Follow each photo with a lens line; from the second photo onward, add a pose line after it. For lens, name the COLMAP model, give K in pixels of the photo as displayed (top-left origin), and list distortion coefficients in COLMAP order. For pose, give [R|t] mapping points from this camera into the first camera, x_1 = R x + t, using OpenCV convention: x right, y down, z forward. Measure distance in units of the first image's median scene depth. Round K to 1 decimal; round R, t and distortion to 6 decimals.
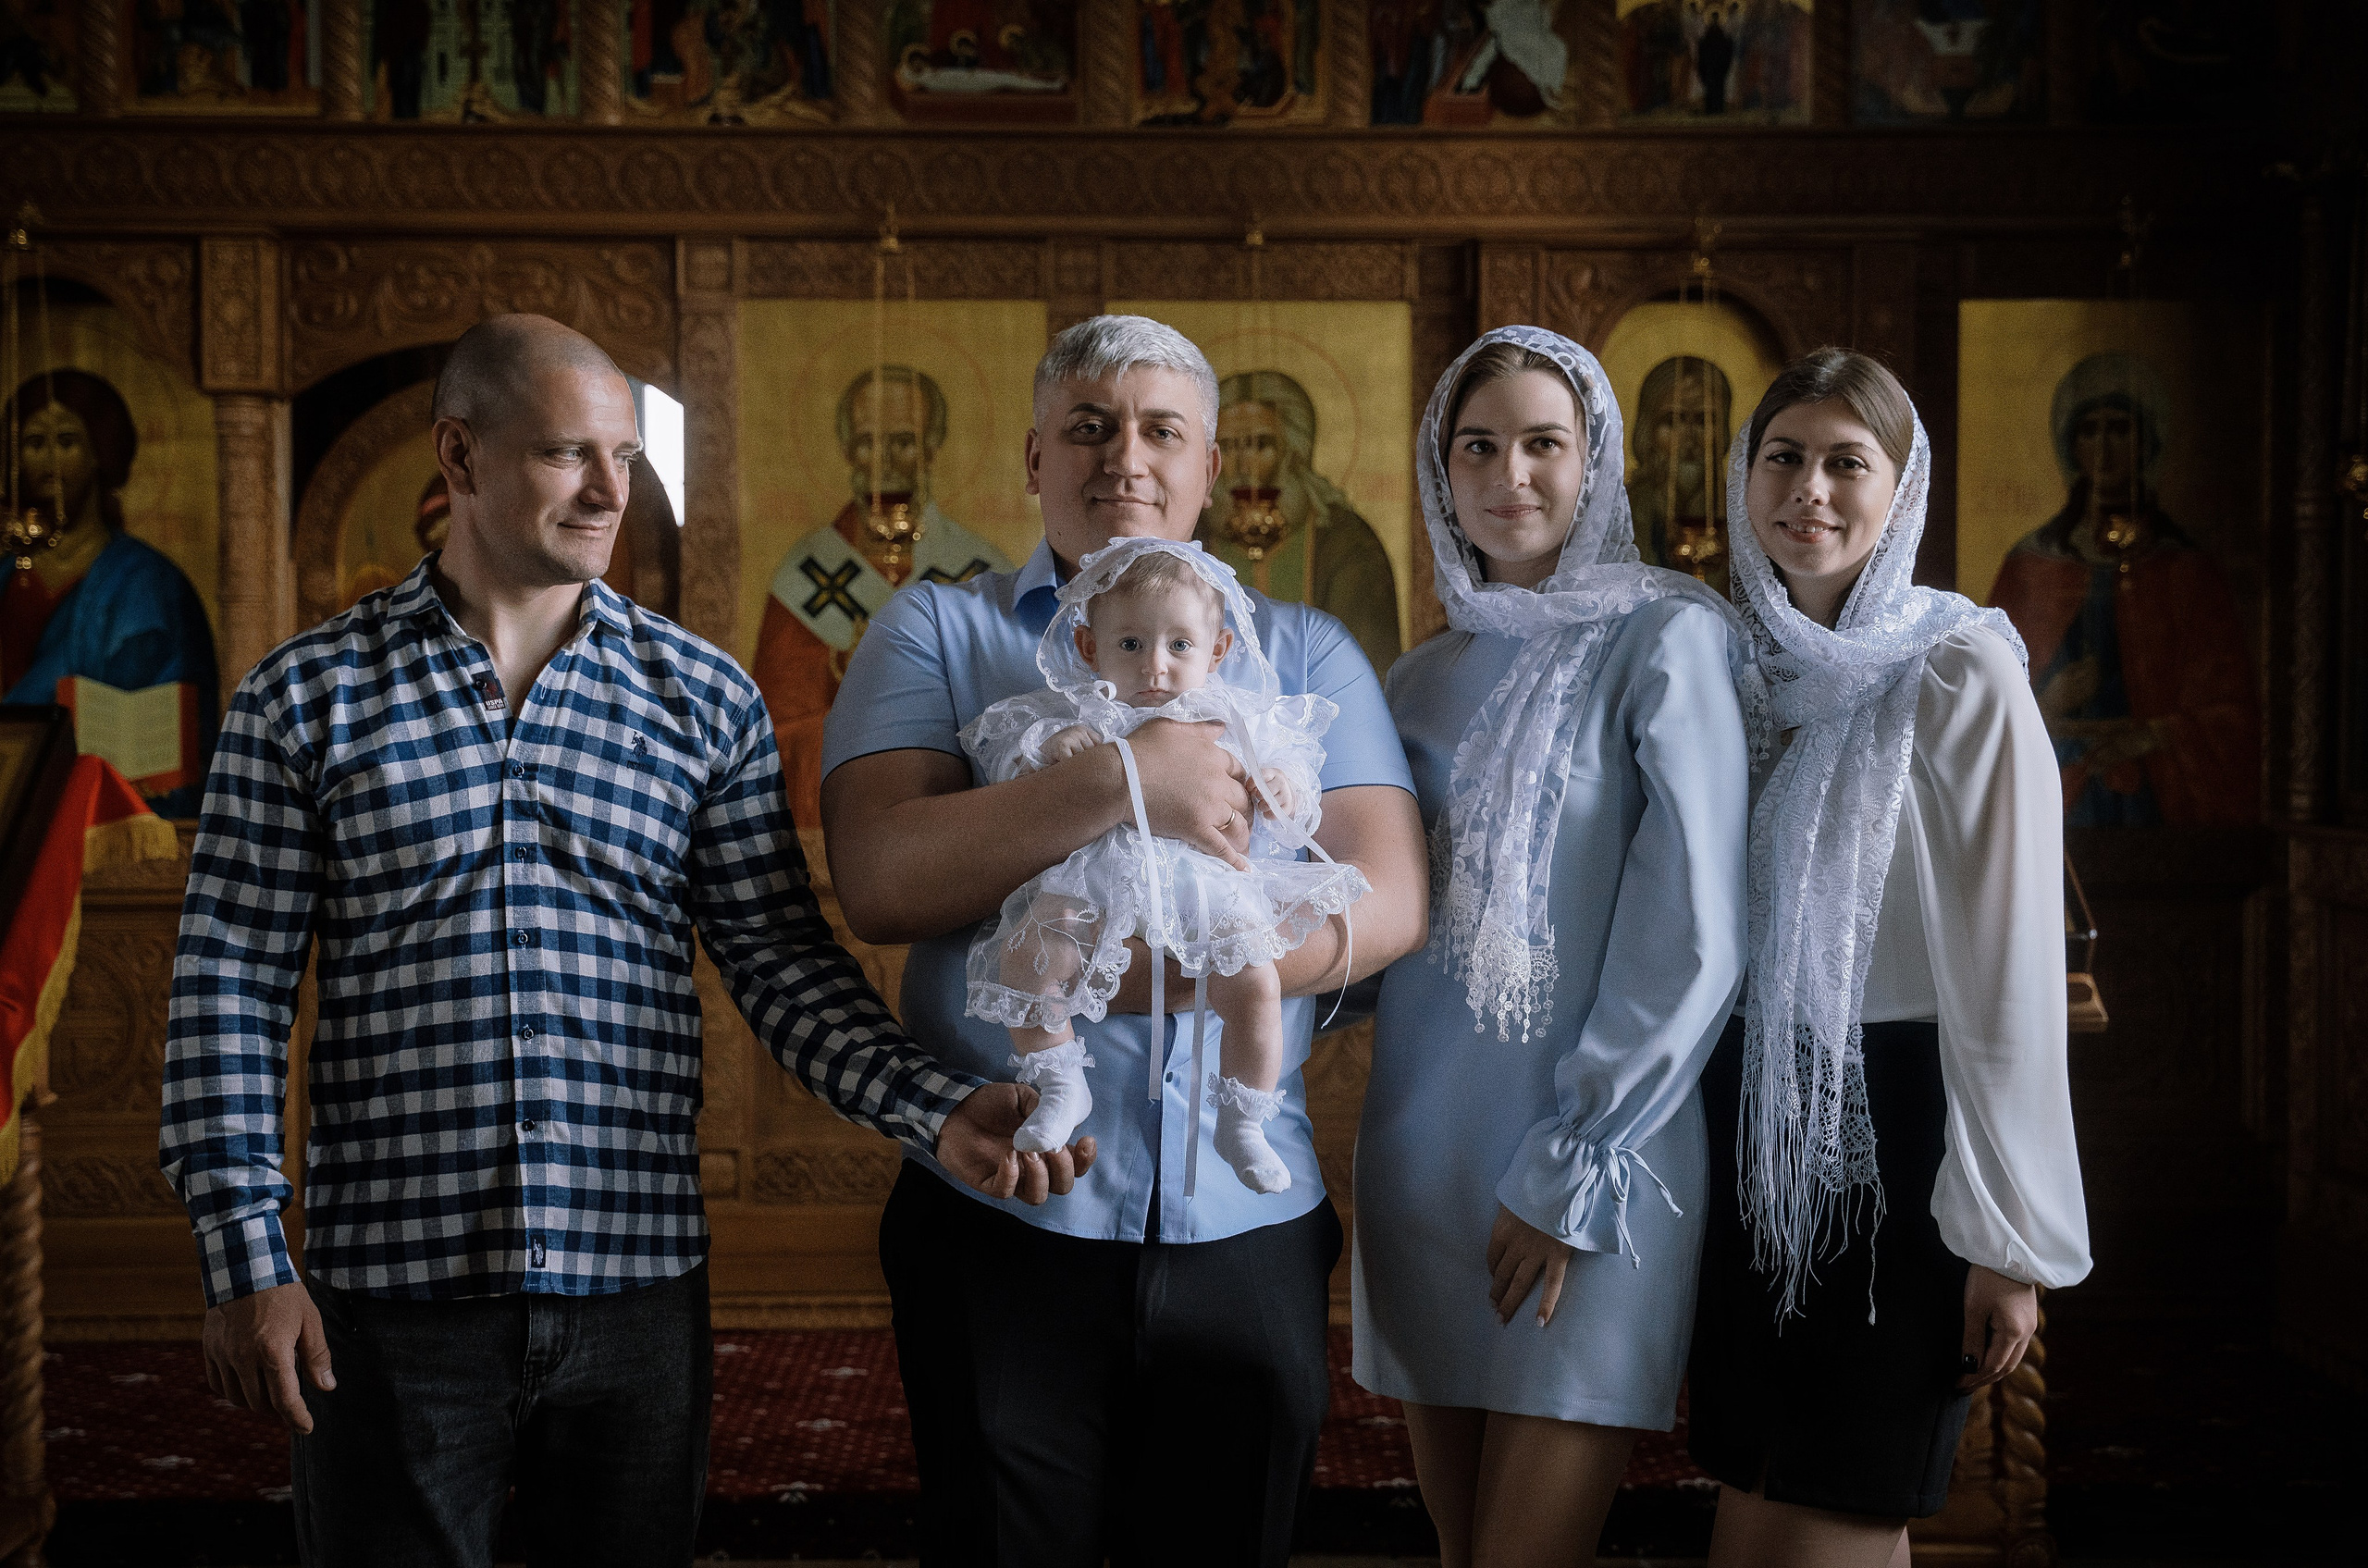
lens RADIAL K [[3547.9, 0, 1173.0], [0, 3547.9, 781.2], [0, 0, 1]] dist [0.069641, 0.117614]
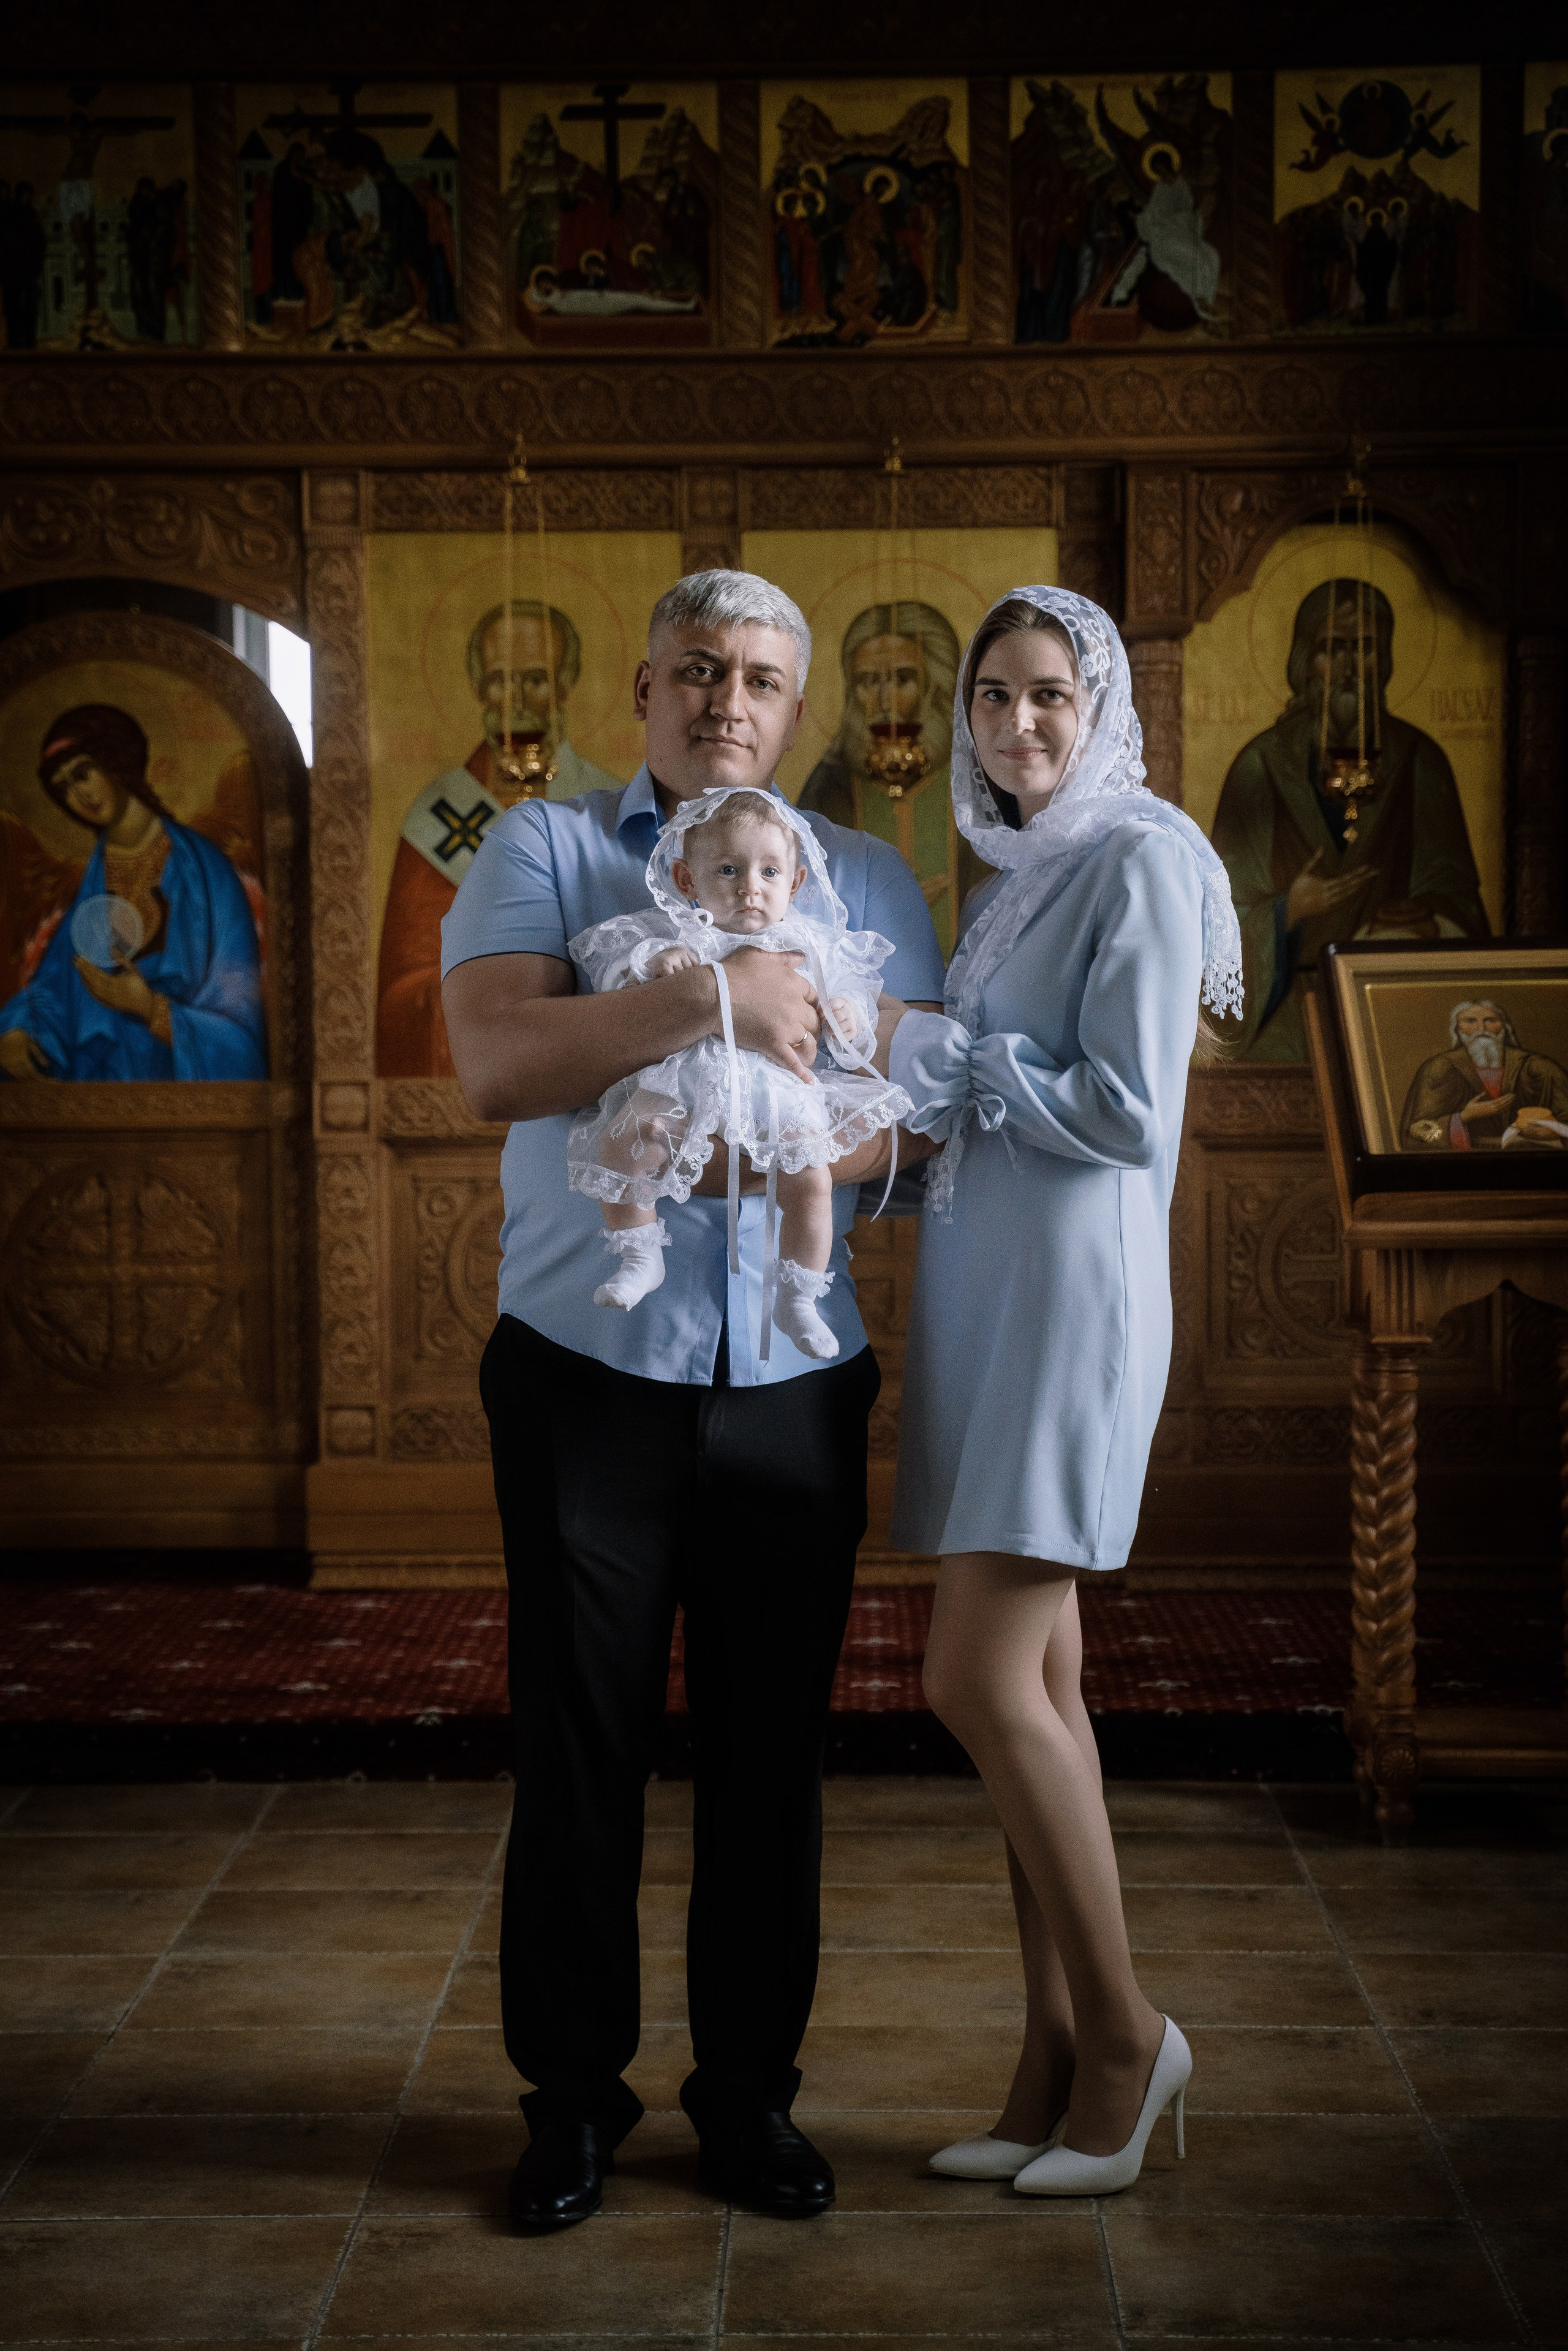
lens RADIAL K [[4545.0, 0, 741.6], [0, 4545.0, 1210.8], [0, 0, 1]] dist [0.255577, 0.354888]
pose [[0.999102, -0.005207, -0.042044, 0.032678], [0.006489, 0.999517, 0.030400, 0.012662], [0.041865, -0.030645, 0.998653, -0.254815]]
